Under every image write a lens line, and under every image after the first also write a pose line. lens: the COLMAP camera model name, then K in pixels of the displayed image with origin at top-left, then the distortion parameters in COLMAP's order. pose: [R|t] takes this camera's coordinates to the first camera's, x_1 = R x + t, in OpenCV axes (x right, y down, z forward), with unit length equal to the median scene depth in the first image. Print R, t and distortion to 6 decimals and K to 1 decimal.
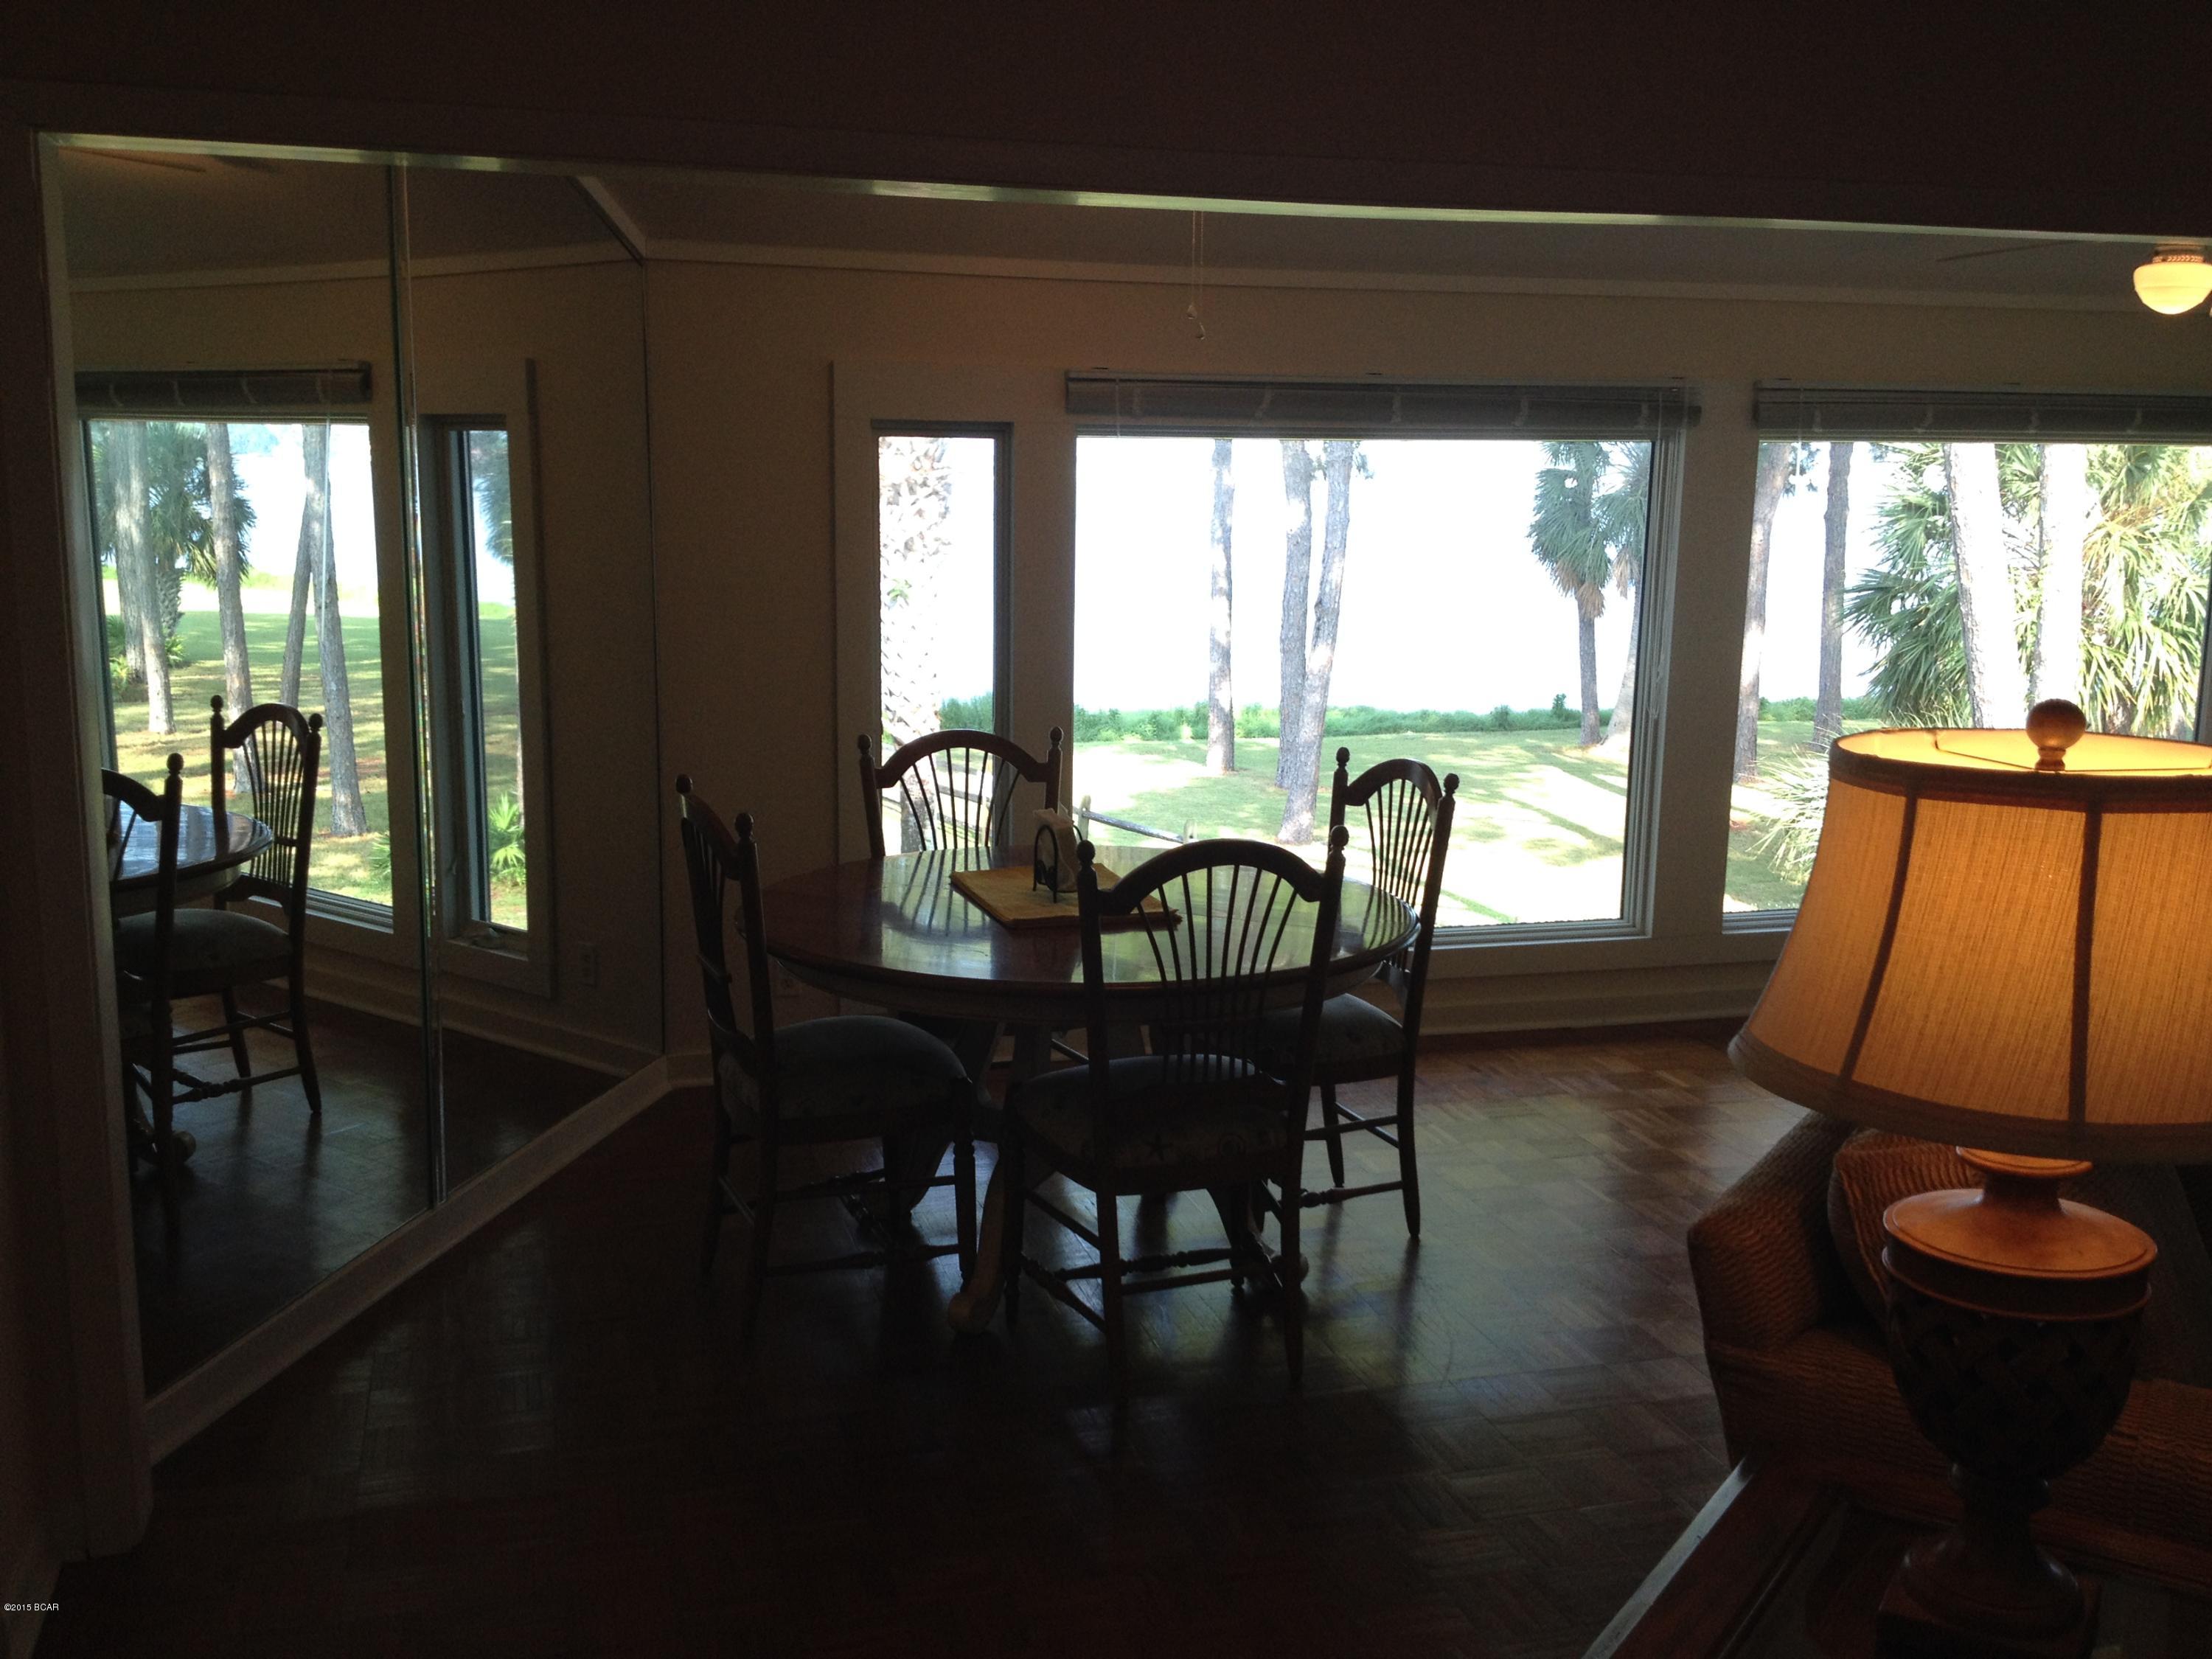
lens RADIAL K [[2187.6, 0, 1102.1], [0, 2187.6, 842.0], [0, 0, 1]] dist [0.226417, -0.734548]
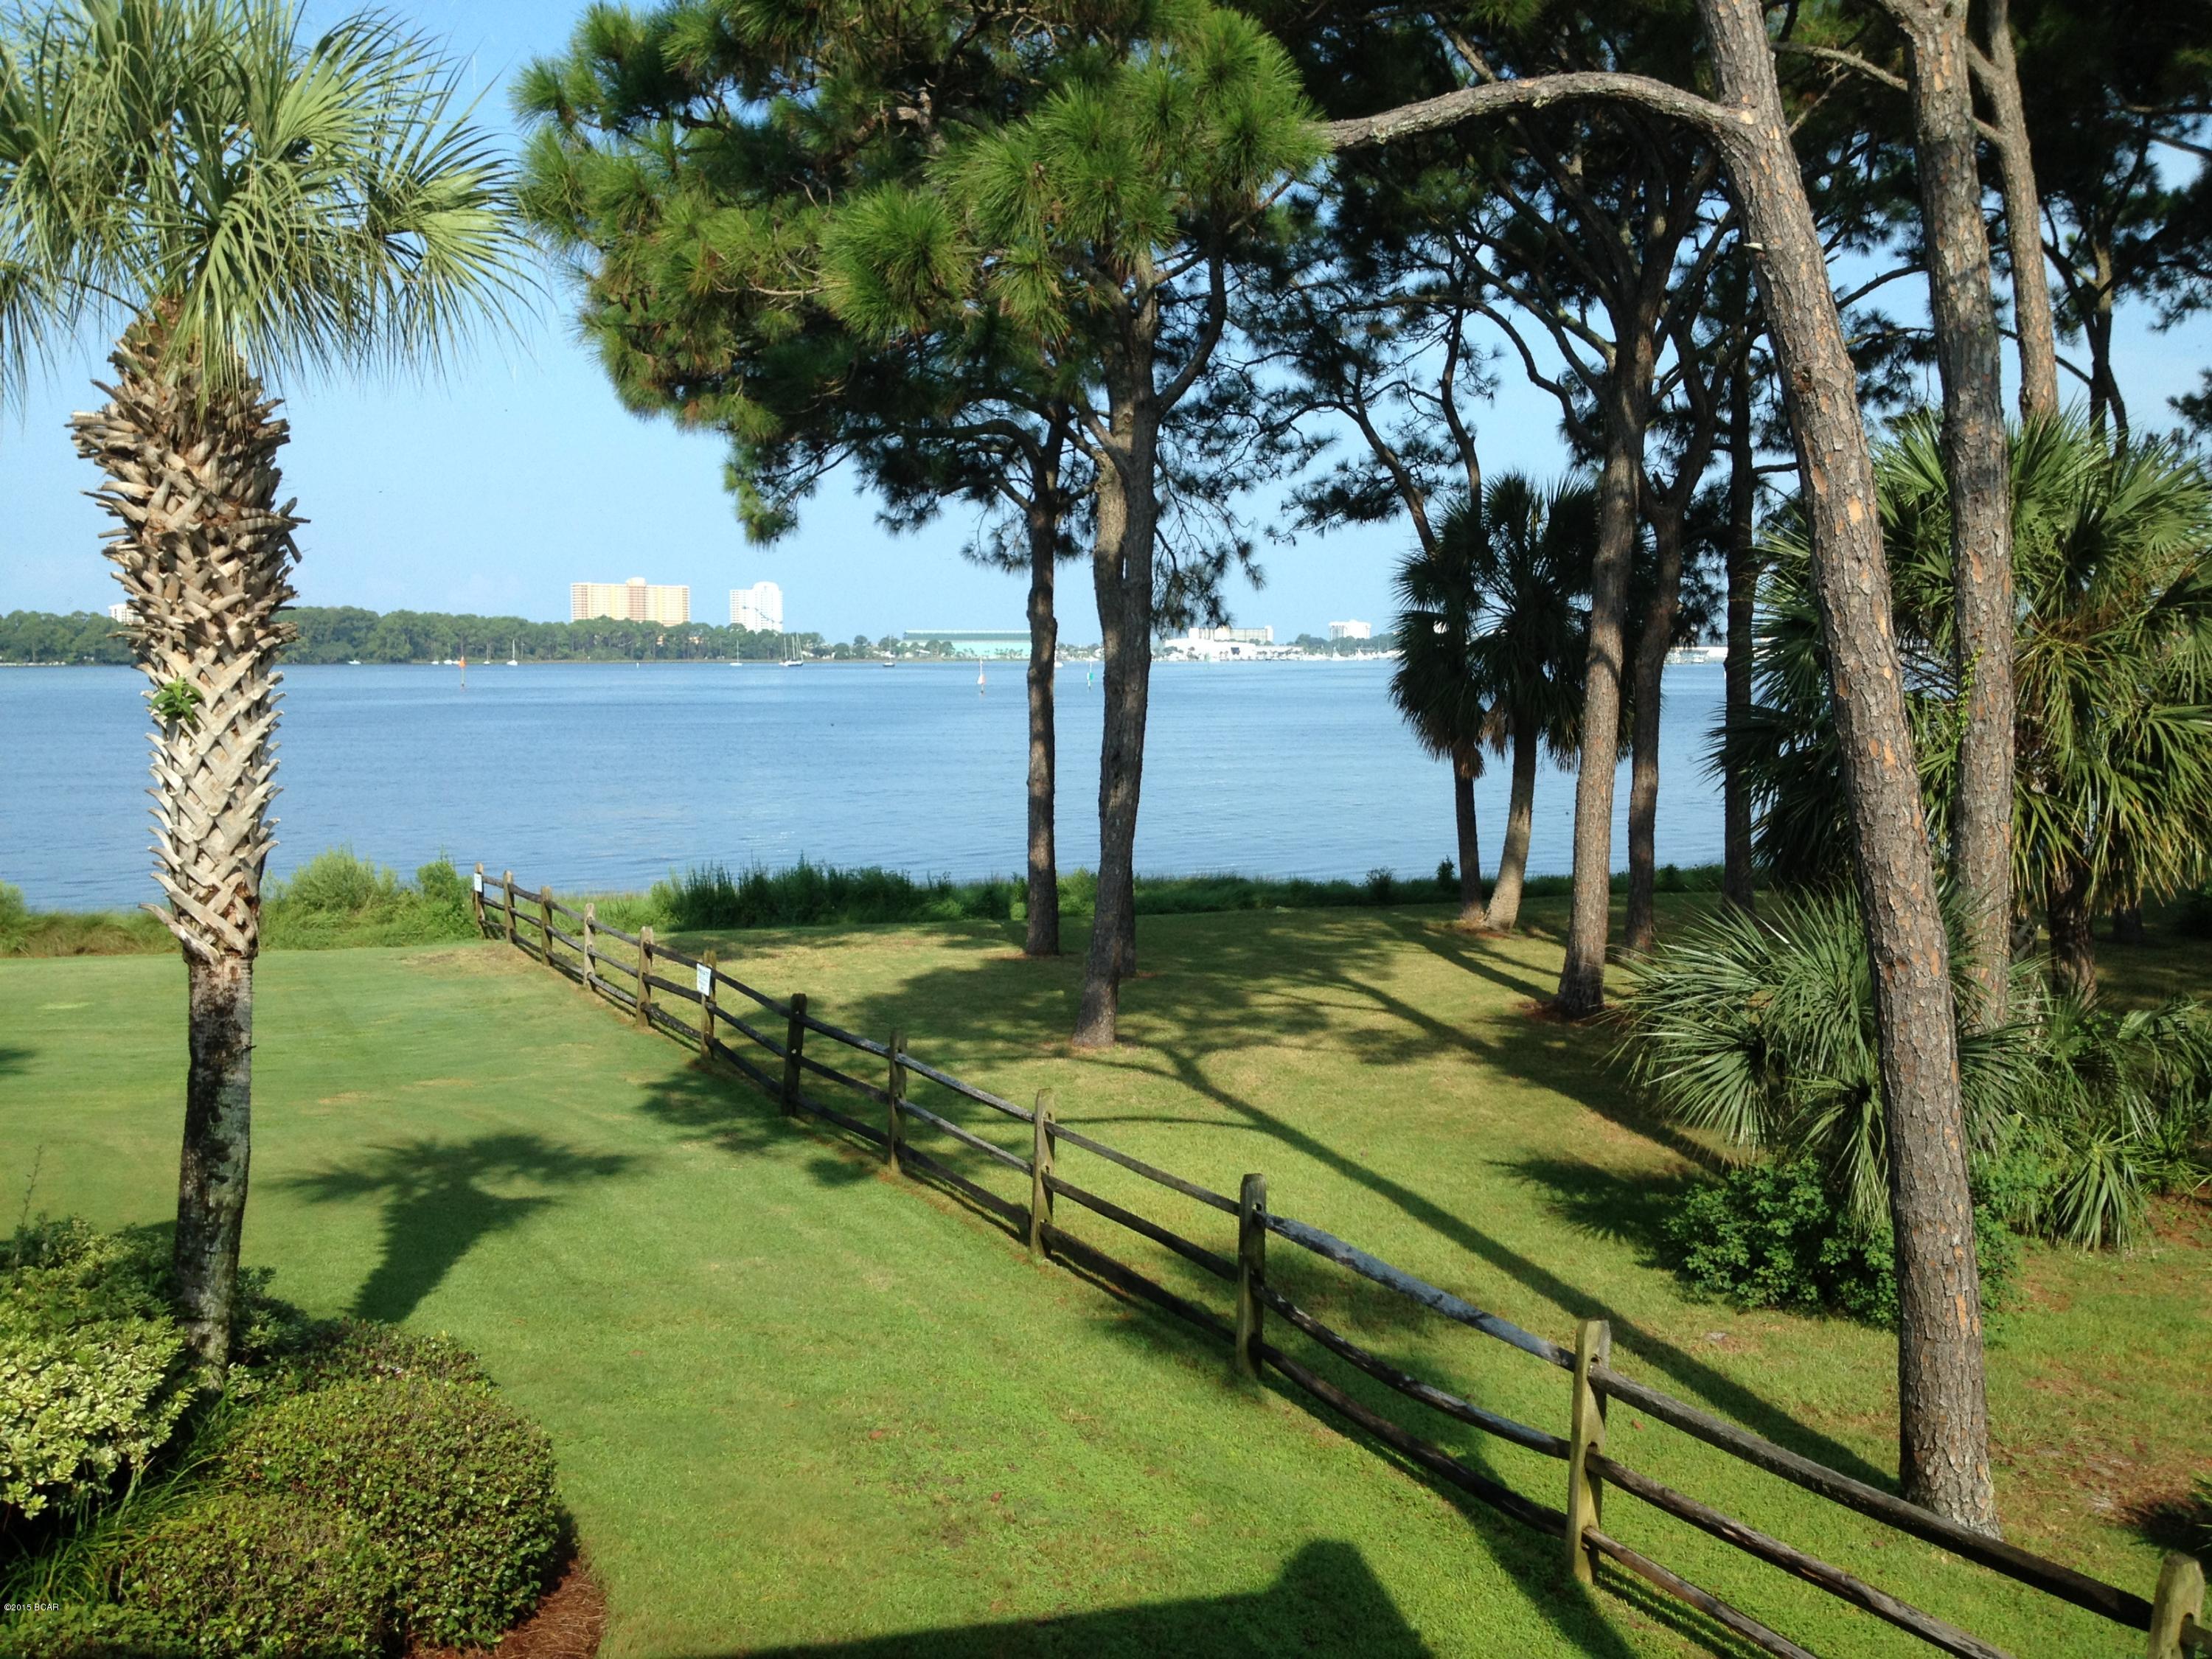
lens RADIAL K [[2169.9, 0, 1124.6], [0, 2169.9, 860.5], [0, 0, 1]] dist [0.222989, -0.576064]
pose [[0.999546, -0.011795, 0.027738, 0.090139], [0.013727, 0.997416, -0.070517, -0.011694], [-0.026834, 0.070865, 0.997125, 0.199955]]
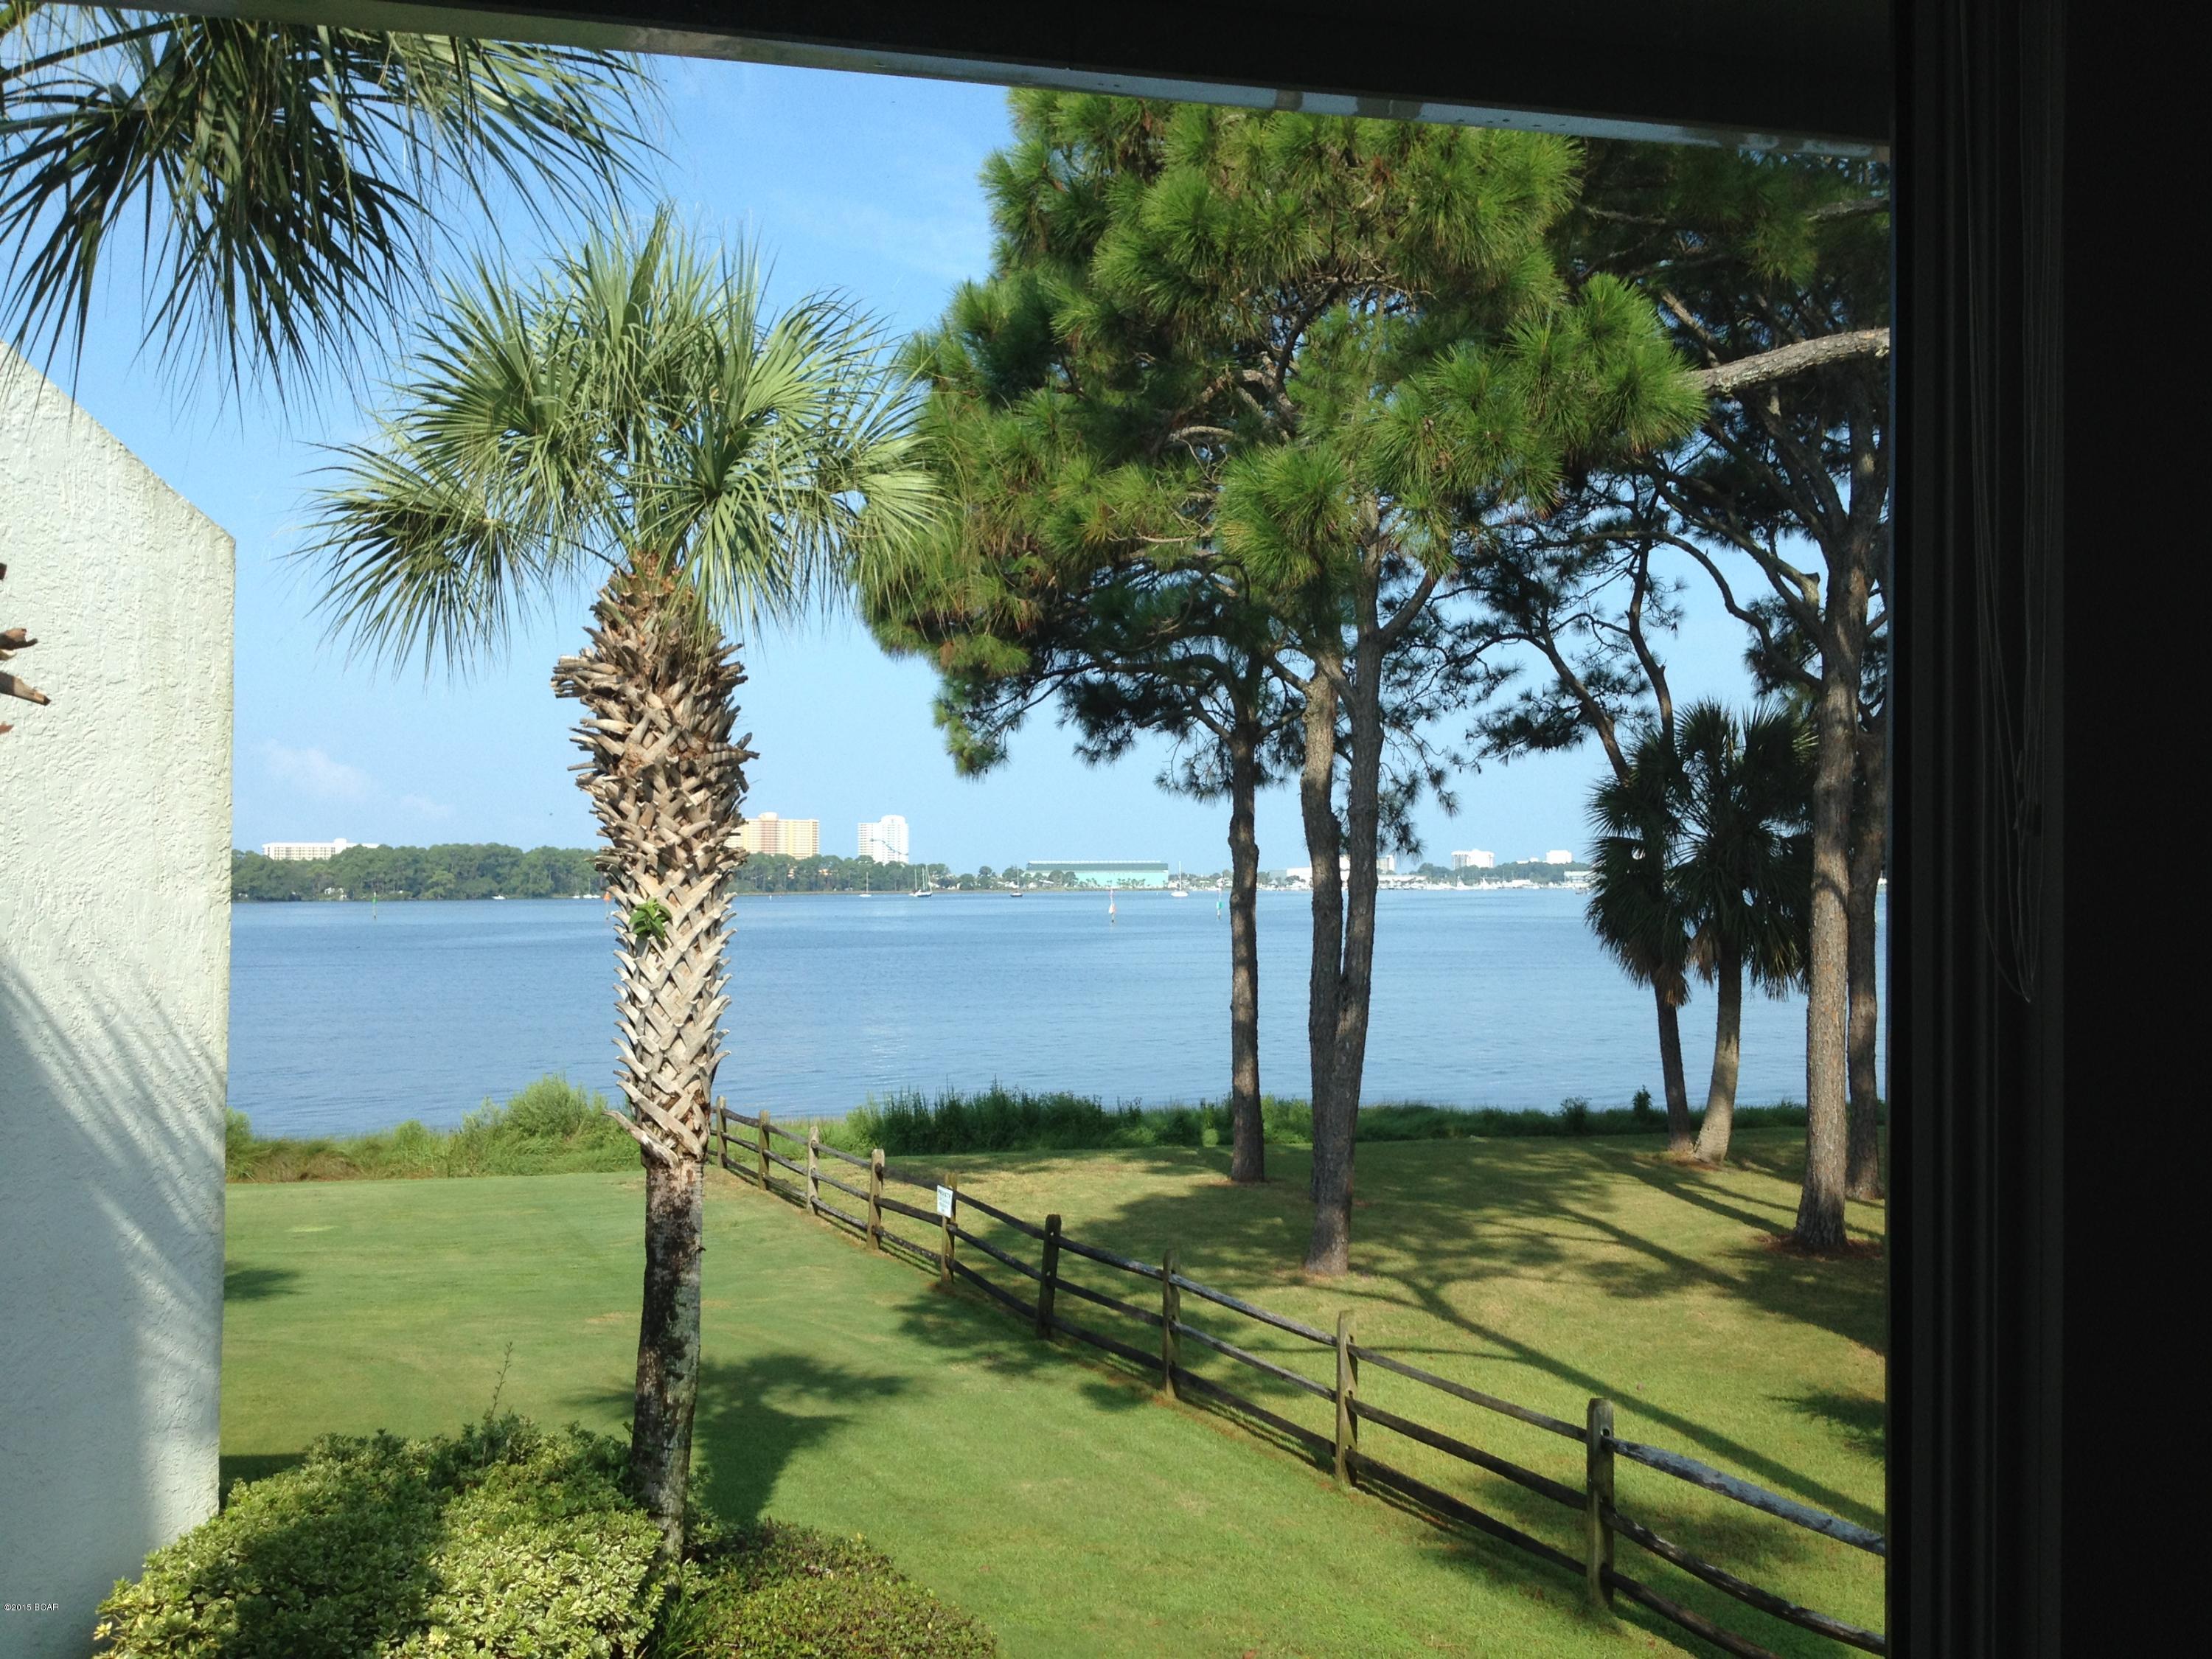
lens RADIAL K [[2187.6, 0, 1102.1], [0, 2187.6, 842.0], [0, 0, 1]] dist [0.226417, -0.734548]
pose [[0.999383, -0.012692, -0.032739, 0.039342], [0.006458, 0.982917, -0.183938, -0.006948], [0.034514, 0.183613, 0.982392, 0.182389]]
